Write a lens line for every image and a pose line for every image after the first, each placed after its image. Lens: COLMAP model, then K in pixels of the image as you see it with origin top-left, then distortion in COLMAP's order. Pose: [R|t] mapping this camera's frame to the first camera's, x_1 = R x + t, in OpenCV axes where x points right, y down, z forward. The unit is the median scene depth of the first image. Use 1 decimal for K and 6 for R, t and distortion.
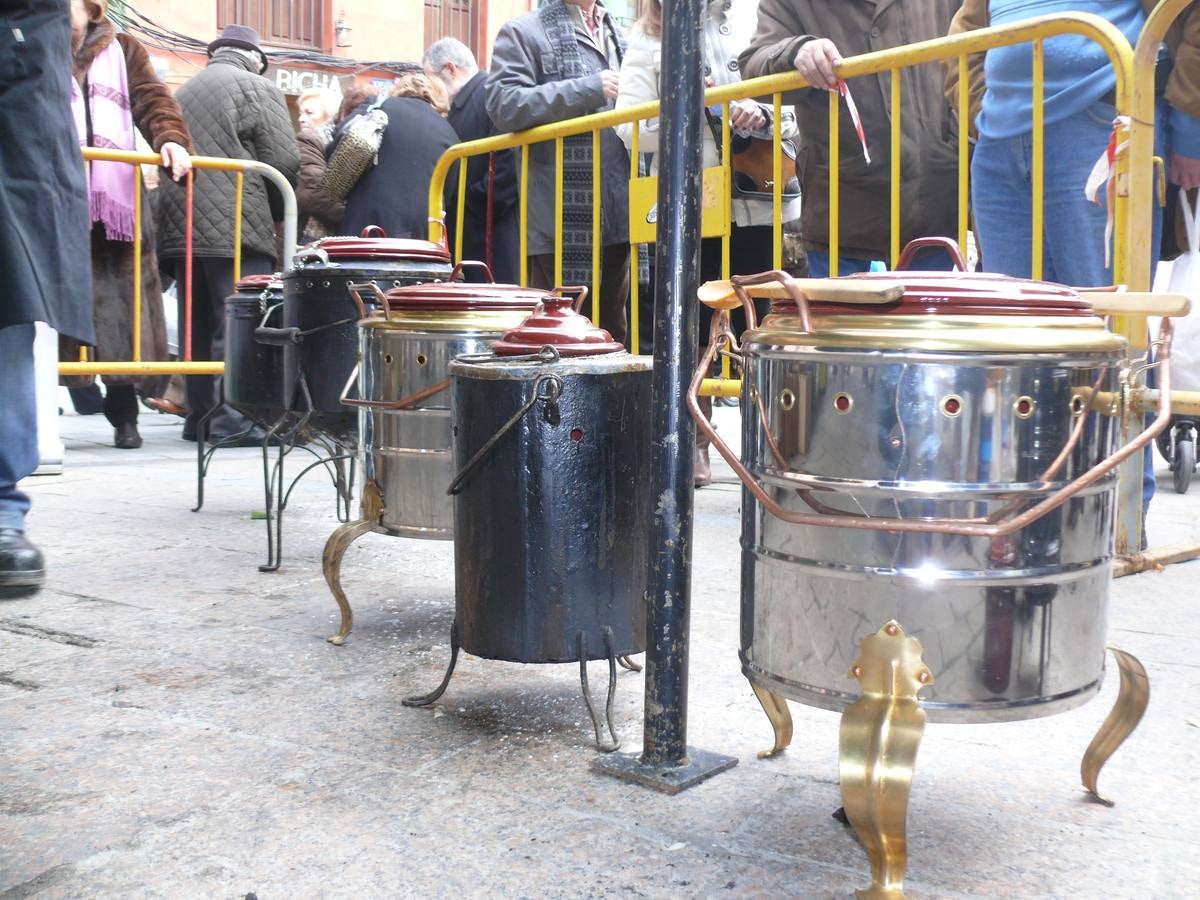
lens RADIAL K [[1213.5, 0, 600.3], [0, 1213.5, 450.7], [0, 0, 1]] dist [-0.109073, 0.000000]
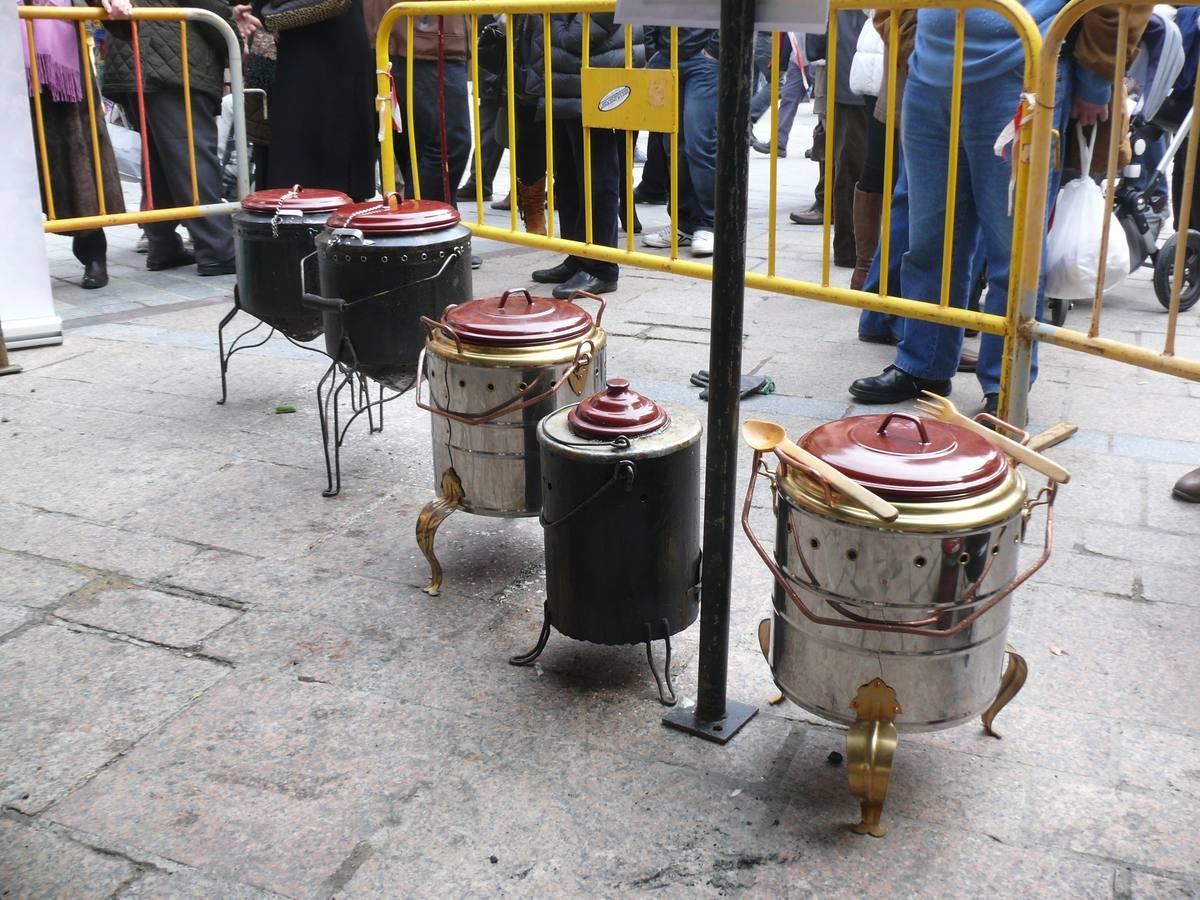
lens RADIAL K [[1213.5, 0, 599.8], [0, 1213.5, 443.8], [0, 0, 1]] dist [-0.109073, 0.000000]
pose [[0.994830, -0.045466, 0.090808, -0.177175], [0.022484, 0.970601, 0.239642, -0.372849], [-0.099034, -0.236361, 0.966605, -0.311137]]
